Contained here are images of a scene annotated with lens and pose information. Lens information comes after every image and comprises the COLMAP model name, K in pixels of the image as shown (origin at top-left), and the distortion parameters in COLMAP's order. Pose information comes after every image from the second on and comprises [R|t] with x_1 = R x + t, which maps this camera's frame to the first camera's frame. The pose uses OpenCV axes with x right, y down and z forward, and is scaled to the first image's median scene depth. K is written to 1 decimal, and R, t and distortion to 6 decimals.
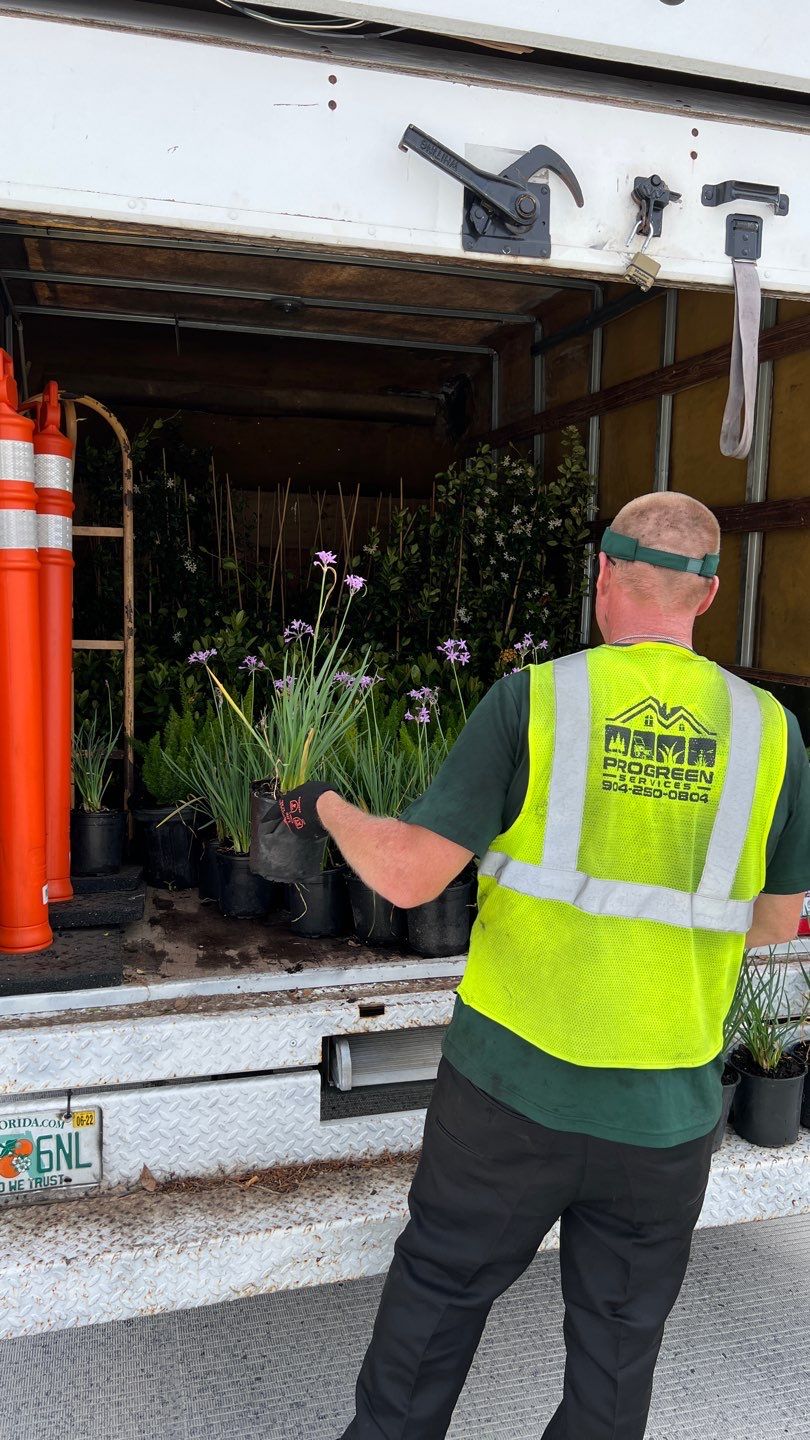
lens RADIAL K [[1066.7, 0, 406.1], [0, 1066.7, 716.7], [0, 0, 1]] dist [-0.004610, -0.004199]
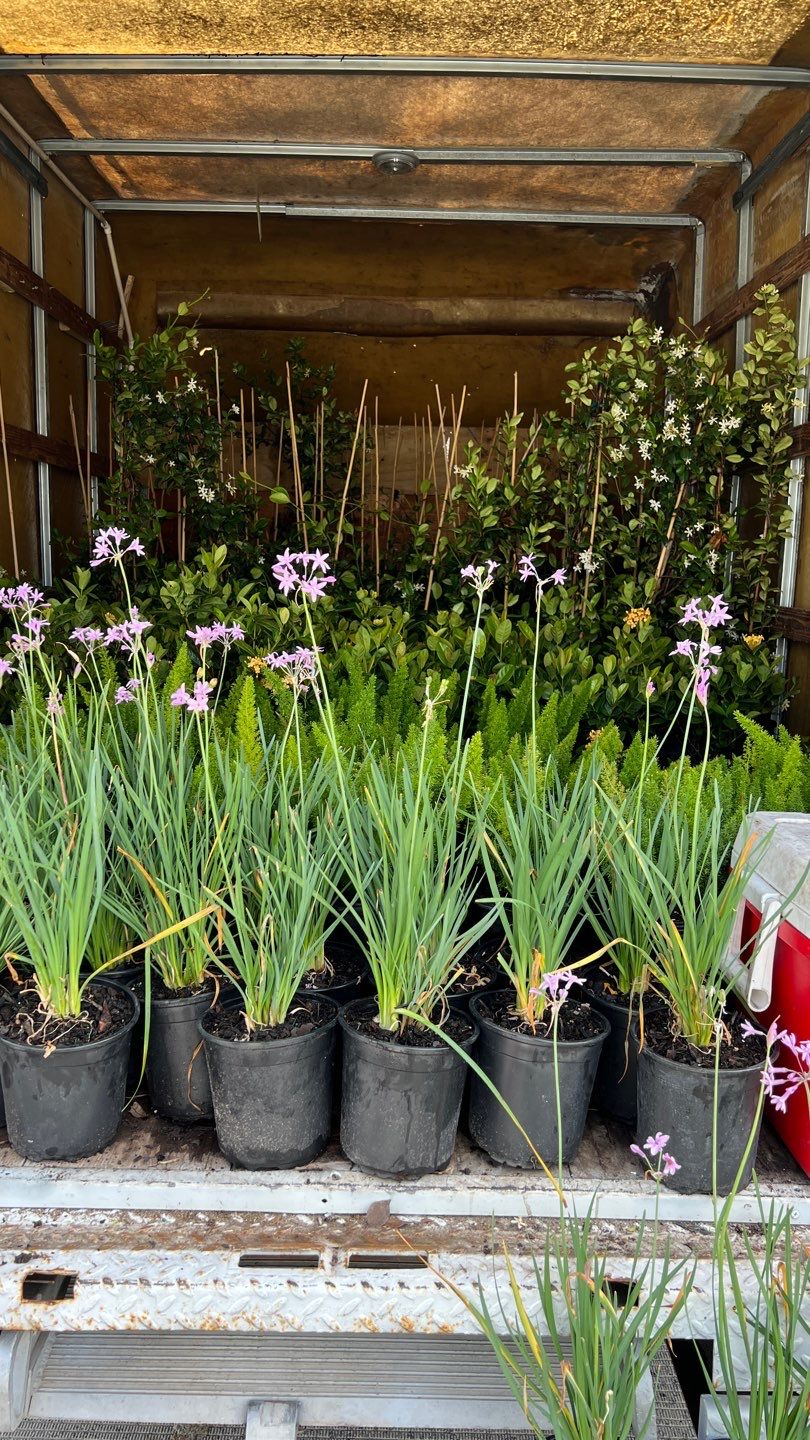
lens RADIAL K [[1066.7, 0, 403.1], [0, 1066.7, 725.7], [0, 0, 1]] dist [-0.004610, -0.004199]
pose [[0.963721, 0.036237, -0.264441, 0.117054], [-0.029931, 0.999164, 0.027840, -0.002423], [0.265229, -0.018915, 0.964000, 0.268619]]
